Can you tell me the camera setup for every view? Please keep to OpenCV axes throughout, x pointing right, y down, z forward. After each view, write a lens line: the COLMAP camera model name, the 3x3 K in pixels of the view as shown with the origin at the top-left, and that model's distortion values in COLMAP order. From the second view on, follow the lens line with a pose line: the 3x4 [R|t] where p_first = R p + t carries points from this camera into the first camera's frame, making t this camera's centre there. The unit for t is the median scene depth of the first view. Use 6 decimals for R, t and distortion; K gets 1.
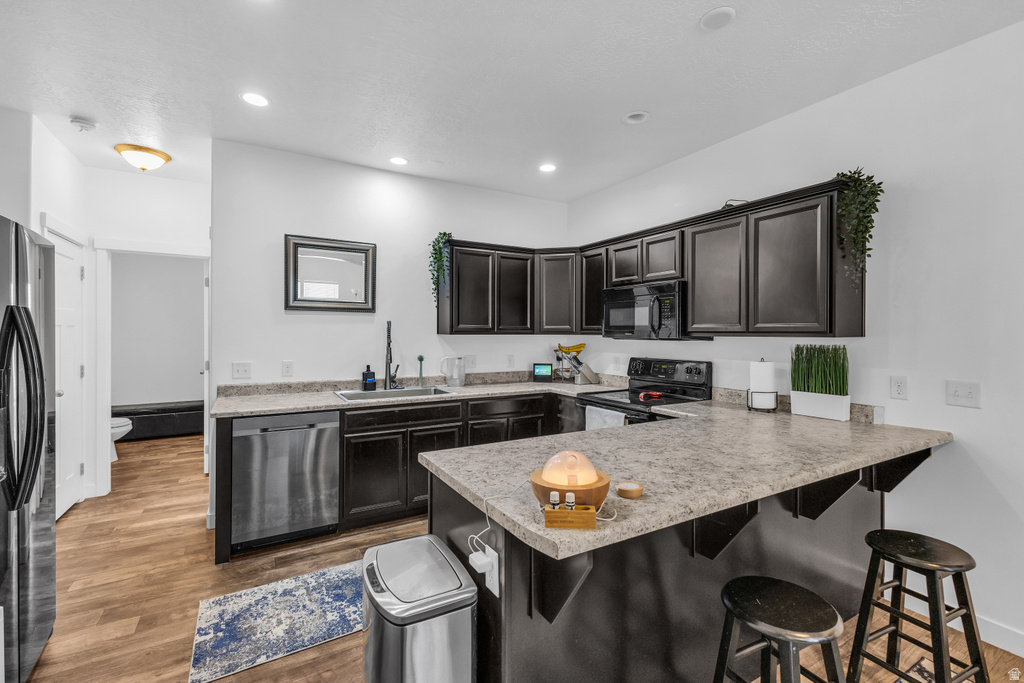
lens RADIAL K [[448.5, 0, 515.1], [0, 448.5, 335.7], [0, 0, 1]] dist [0.014002, -0.000755]
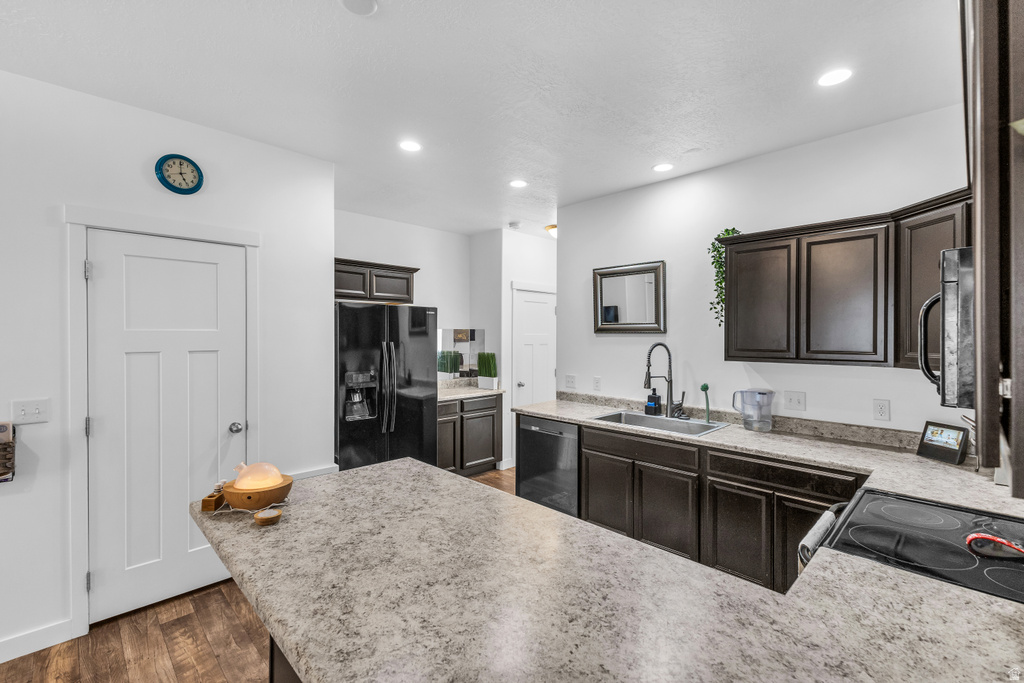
lens RADIAL K [[448.5, 0, 510.9], [0, 448.5, 340.9], [0, 0, 1]] dist [0.014002, -0.000755]
pose [[0.240685, 0.005347, -0.970589, 0.570967], [-0.007940, 0.999962, 0.003540, -0.039637], [0.970571, 0.006855, 0.240718, 0.505539]]
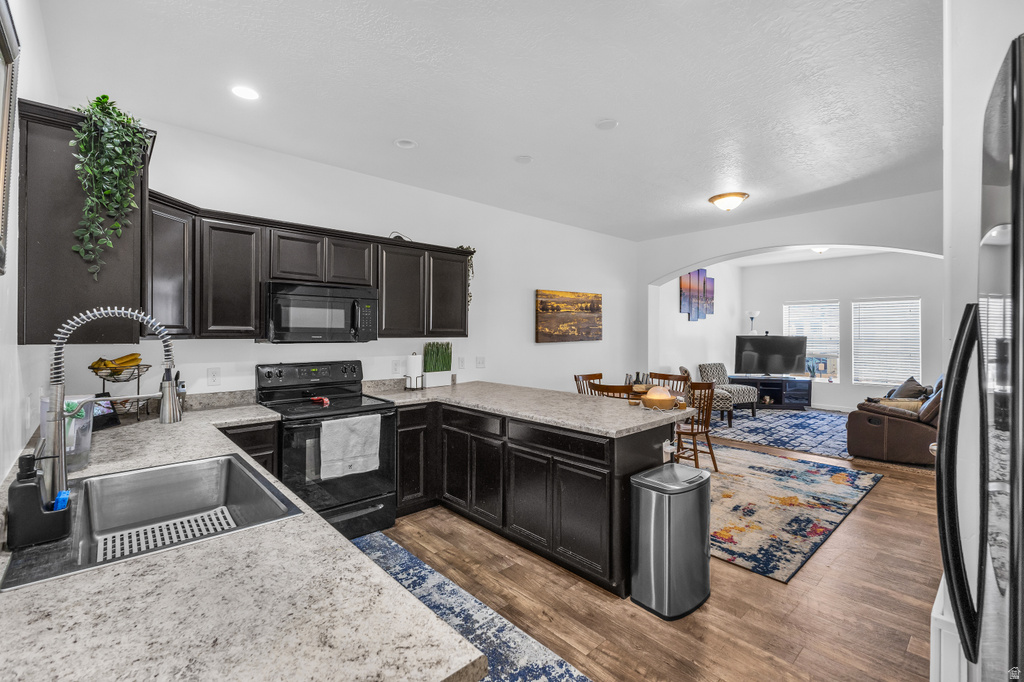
lens RADIAL K [[448.5, 0, 515.4], [0, 448.5, 330.3], [0, 0, 1]] dist [0.014002, -0.000755]
pose [[-0.217987, 0.003022, 0.975947, -0.733525], [0.004838, 0.999986, -0.002016, -0.013177], [-0.975940, 0.004282, -0.217999, 0.815532]]
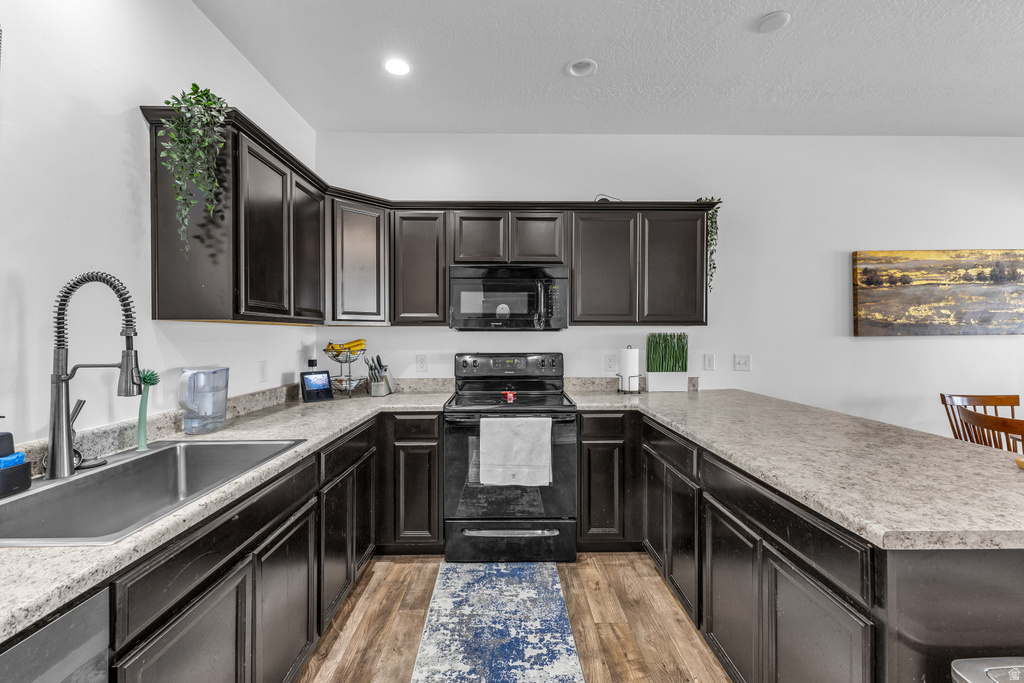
lens RADIAL K [[448.5, 0, 513.9], [0, 448.5, 336.0], [0, 0, 1]] dist [0.014002, -0.000755]
pose [[0.483383, -0.004143, 0.875399, -0.452987], [0.007421, 0.999972, 0.000635, 0.018914], [-0.875378, 0.006190, 0.483400, 0.583901]]
